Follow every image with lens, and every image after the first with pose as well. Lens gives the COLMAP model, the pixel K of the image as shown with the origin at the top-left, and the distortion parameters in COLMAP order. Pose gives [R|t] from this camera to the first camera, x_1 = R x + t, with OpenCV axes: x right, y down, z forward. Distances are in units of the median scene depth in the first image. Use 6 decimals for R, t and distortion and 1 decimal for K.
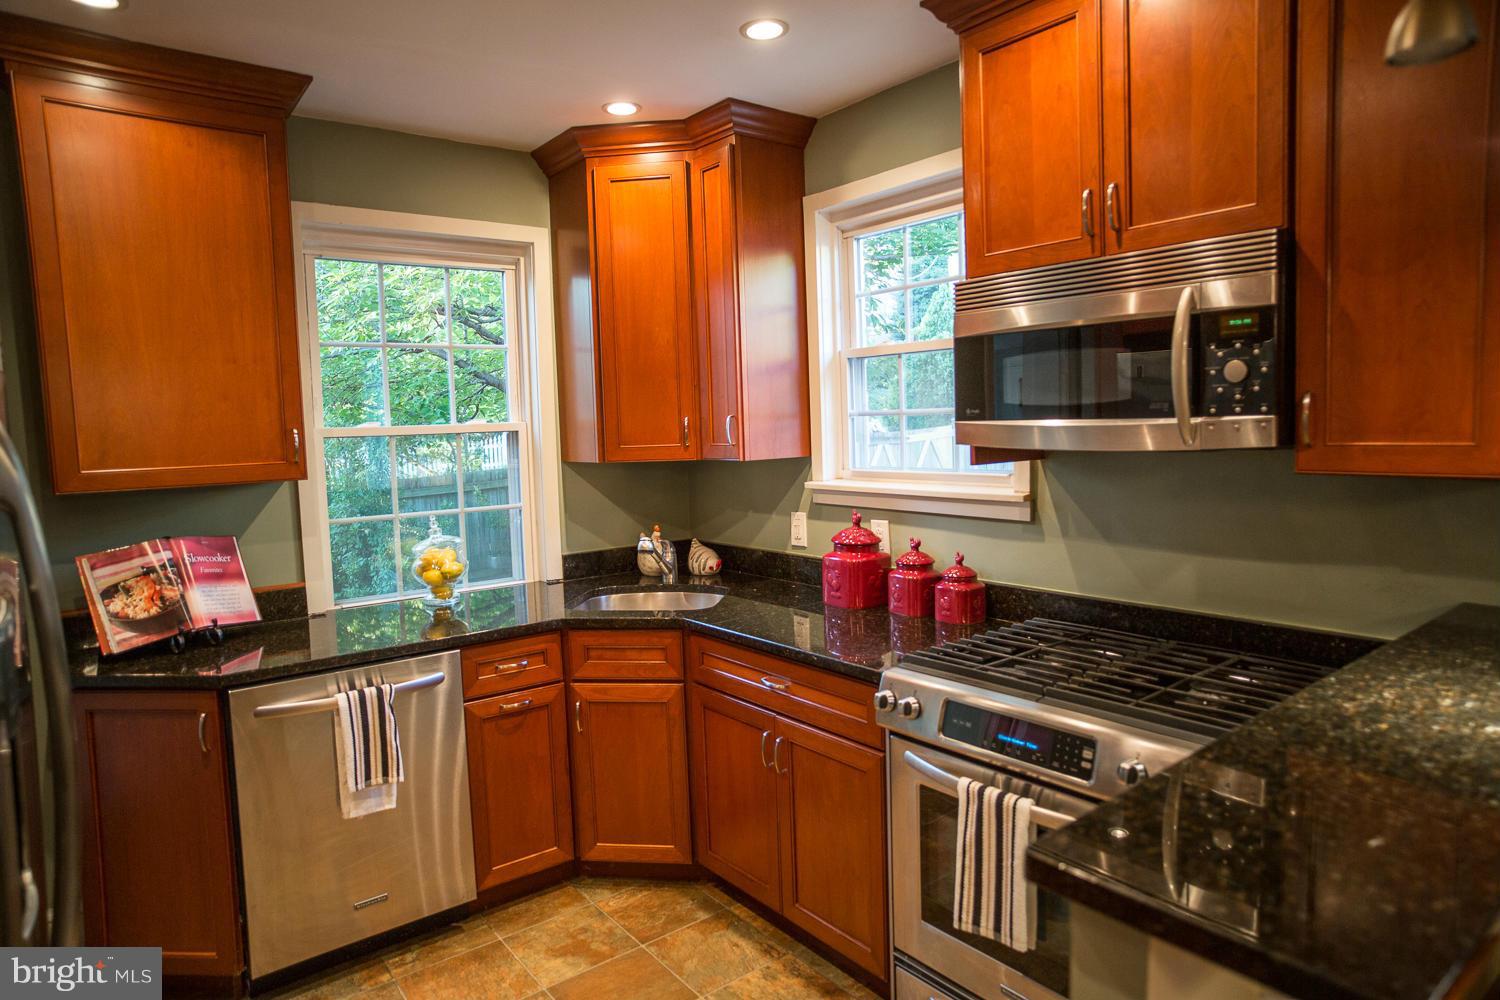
lens RADIAL K [[903.9, 0, 760.6], [0, 903.9, 484.4], [0, 0, 1]] dist [-0.088014, 0.083444]
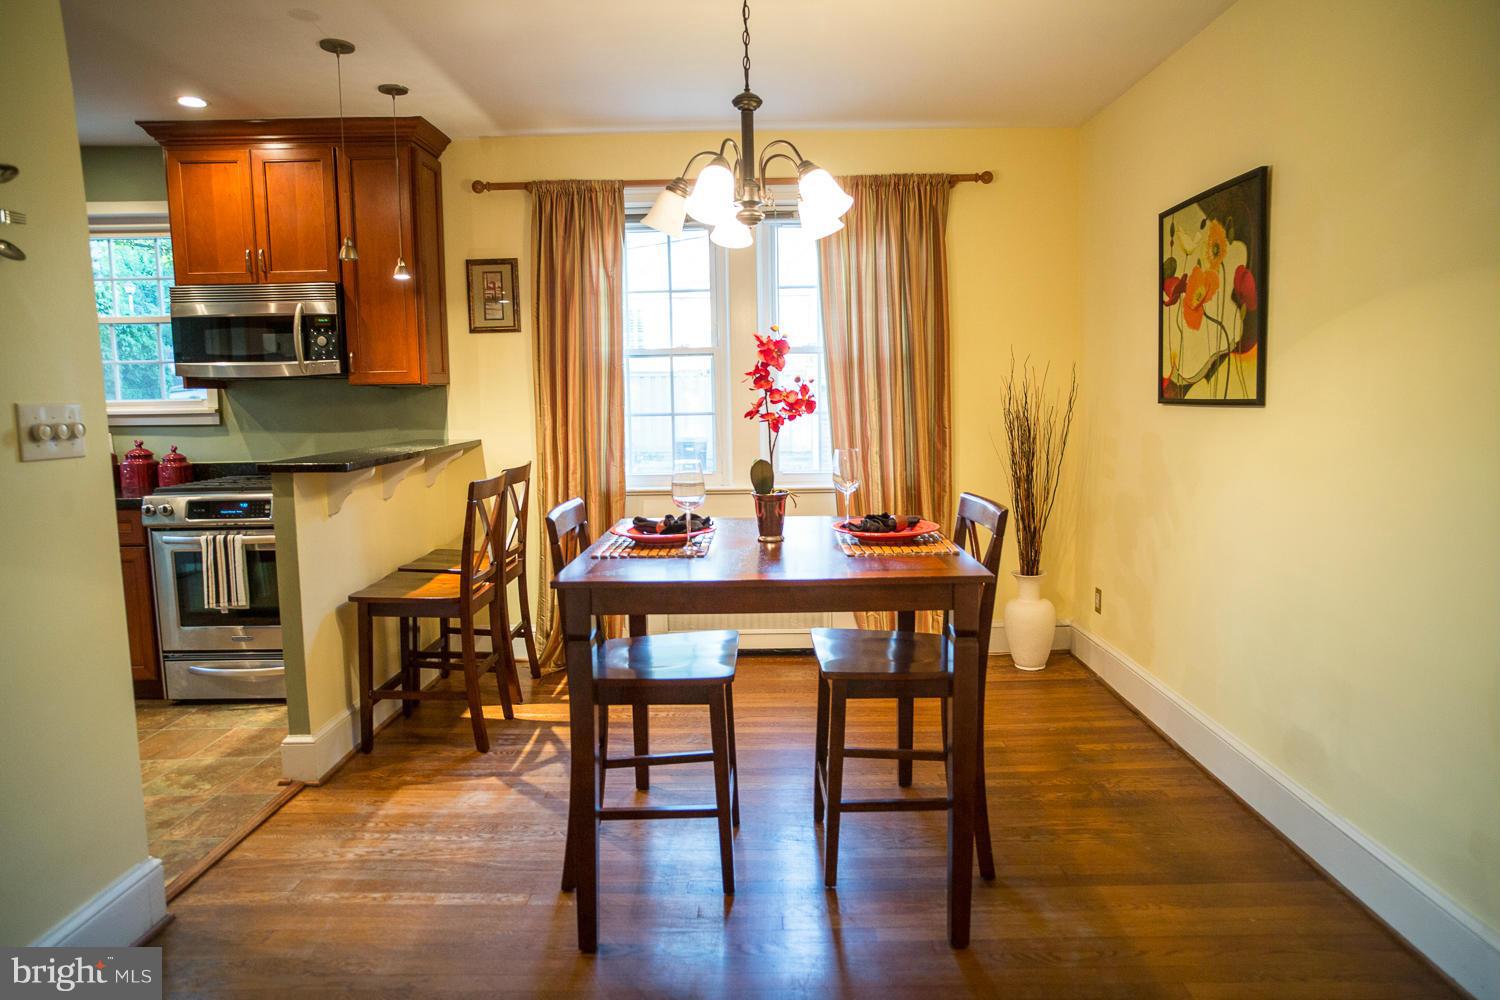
lens RADIAL K [[903.9, 0, 760.6], [0, 903.9, 484.4], [0, 0, 1]] dist [-0.088014, 0.083444]
pose [[0.622525, -0.057675, 0.780472, -0.506194], [0.052804, 0.998104, 0.031639, 0.200766], [-0.780817, 0.021515, 0.624390, -1.155508]]
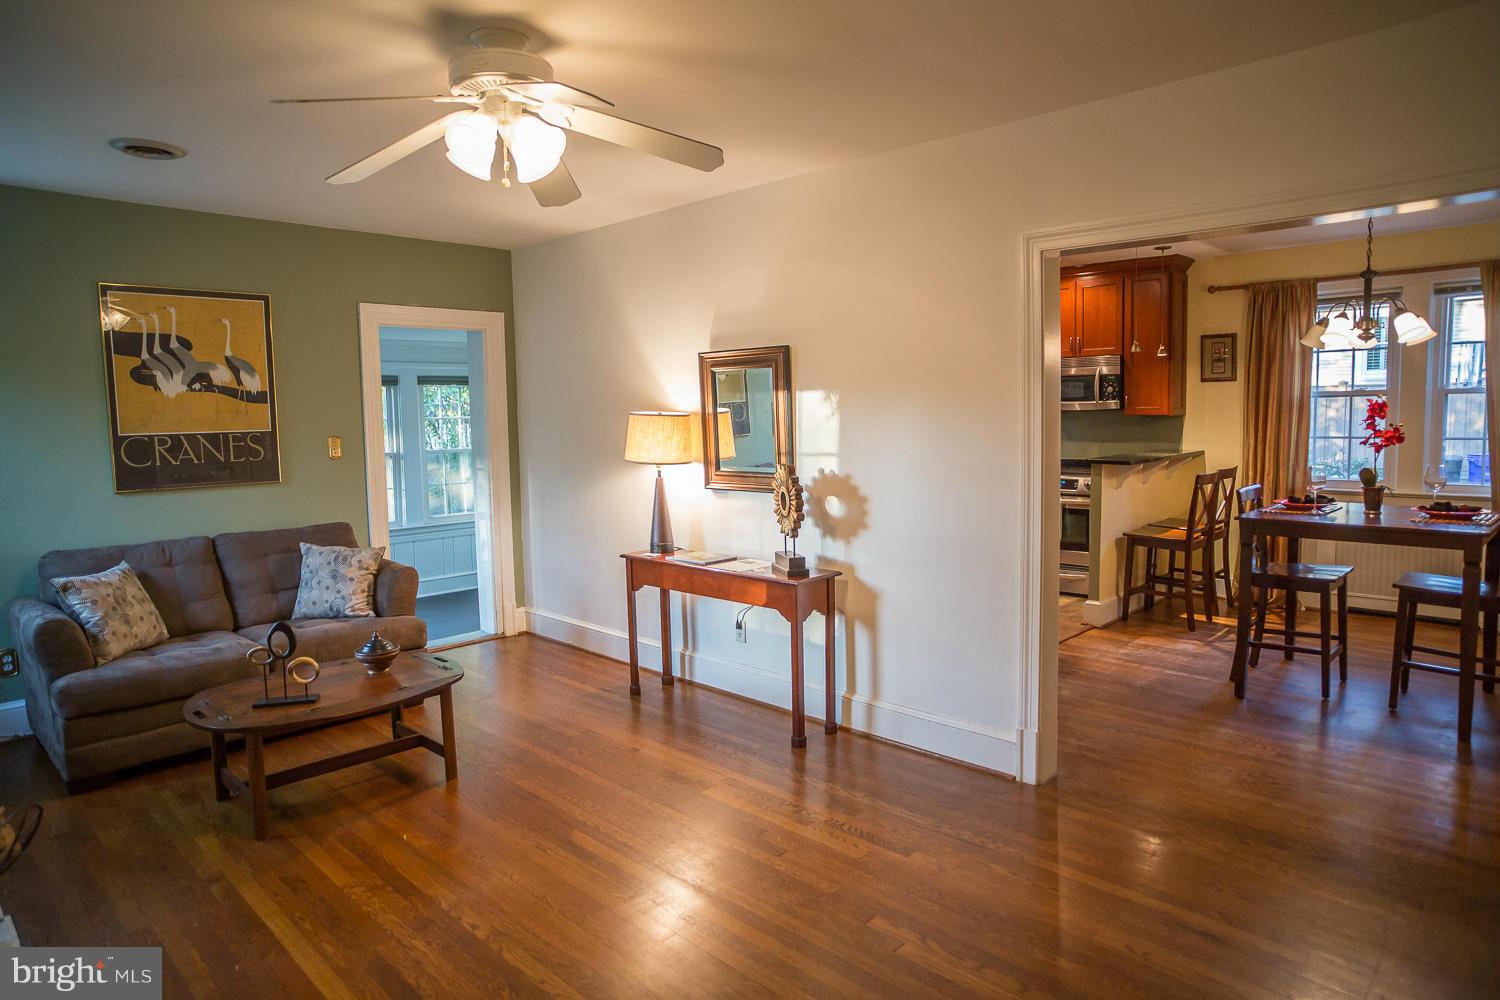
lens RADIAL K [[903.9, 0, 760.6], [0, 903.9, 484.4], [0, 0, 1]] dist [-0.088014, 0.083444]
pose [[0.990746, 0.002080, 0.135712, -1.334311], [-0.002883, 0.999979, 0.005722, 0.238427], [-0.135697, -0.006061, 0.990732, -2.359633]]
